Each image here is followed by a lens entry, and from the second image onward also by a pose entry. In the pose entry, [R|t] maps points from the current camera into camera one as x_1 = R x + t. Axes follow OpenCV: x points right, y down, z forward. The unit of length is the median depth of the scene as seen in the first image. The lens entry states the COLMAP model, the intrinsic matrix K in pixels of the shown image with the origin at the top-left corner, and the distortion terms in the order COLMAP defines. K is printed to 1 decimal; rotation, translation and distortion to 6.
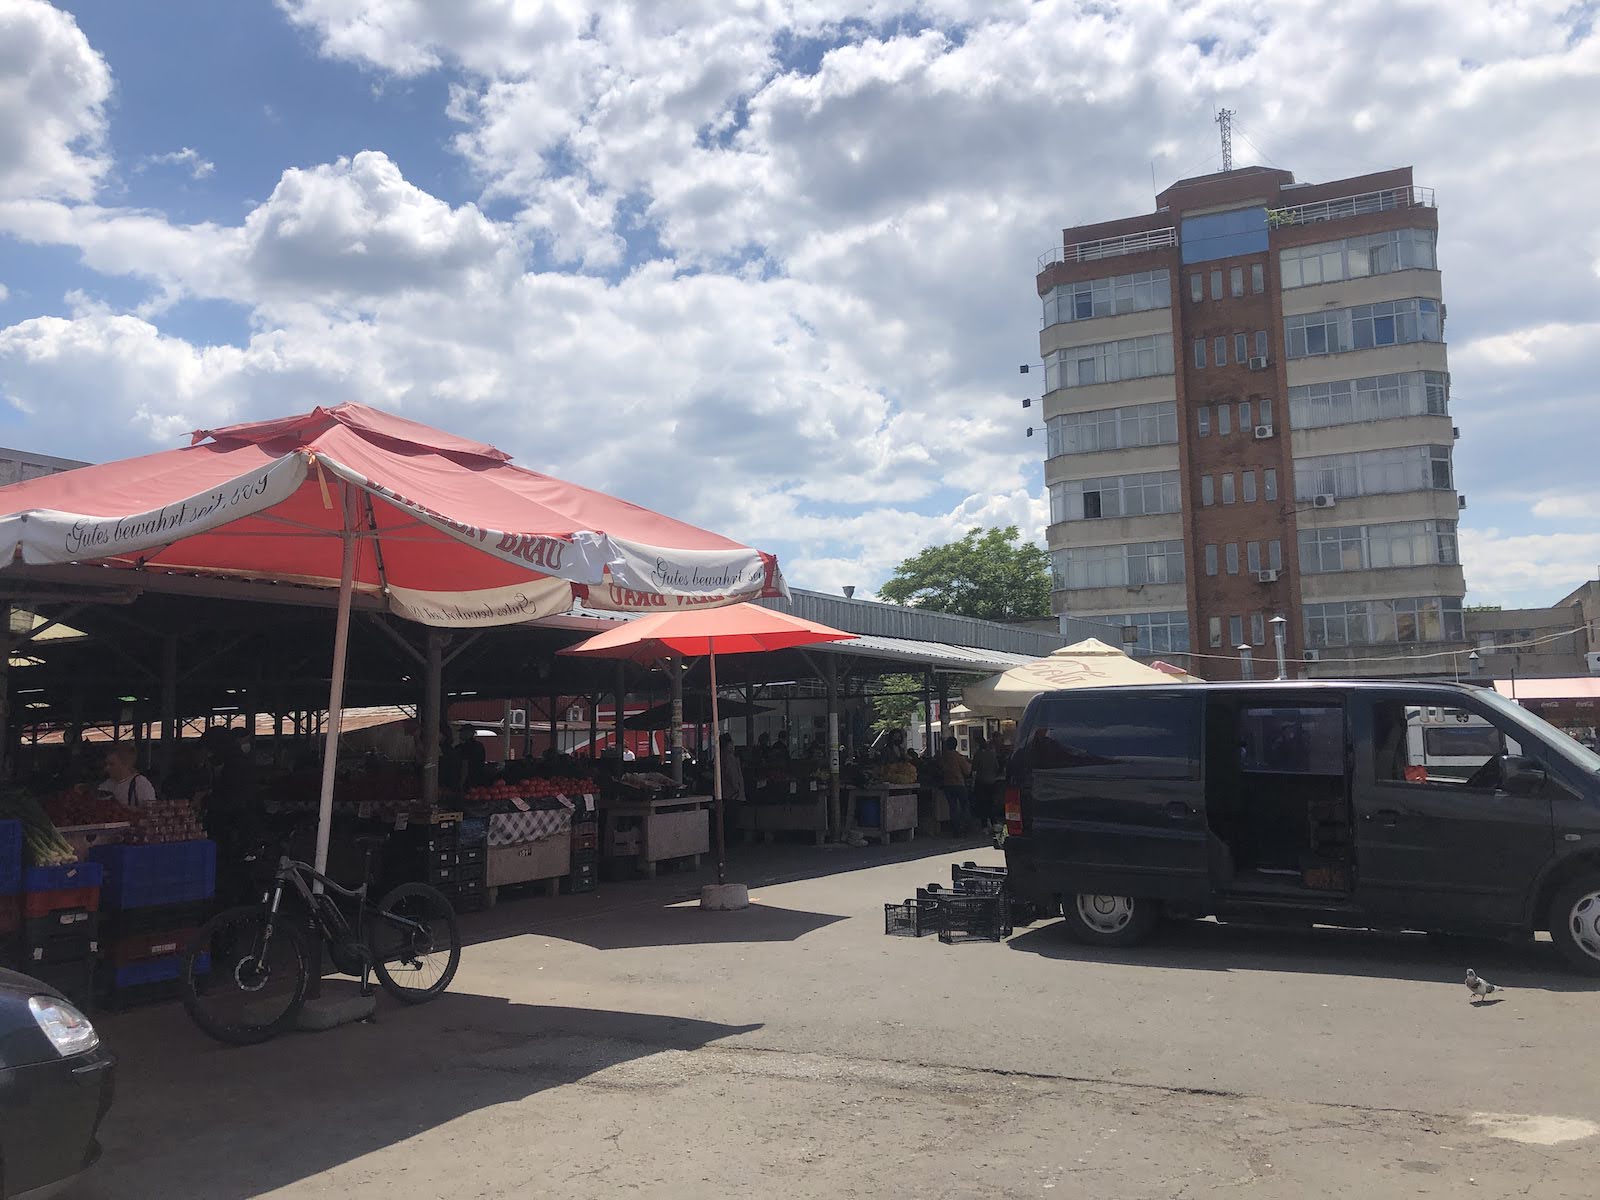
lens RADIAL K [[1343.1, 0, 794.3], [0, 1343.1, 573.8], [0, 0, 1]] dist [0.008544, 0.020135]
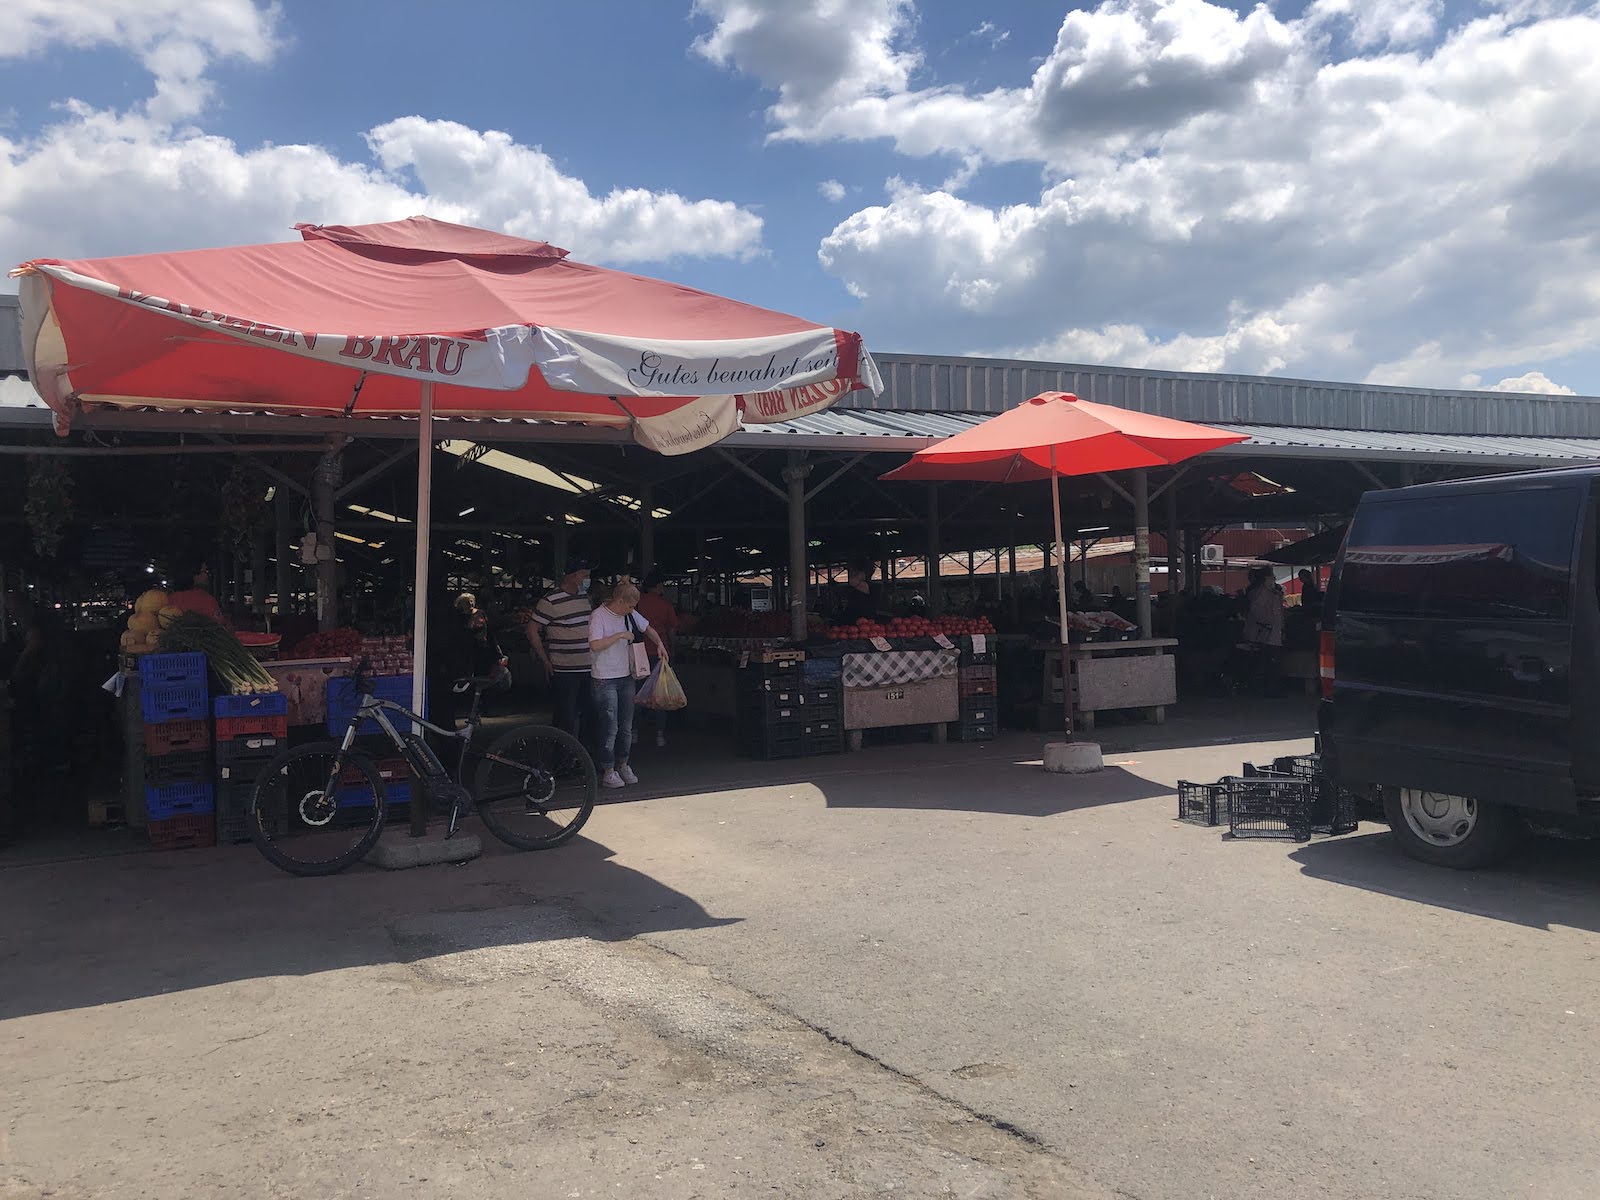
lens RADIAL K [[1343.1, 0, 794.3], [0, 1343.1, 573.8], [0, 0, 1]] dist [0.008544, 0.020135]
pose [[0.831715, -0.015759, -0.554979, 0.421733], [0.081484, 0.992238, 0.093940, 0.052888], [0.549190, -0.123353, 0.826543, 0.355469]]
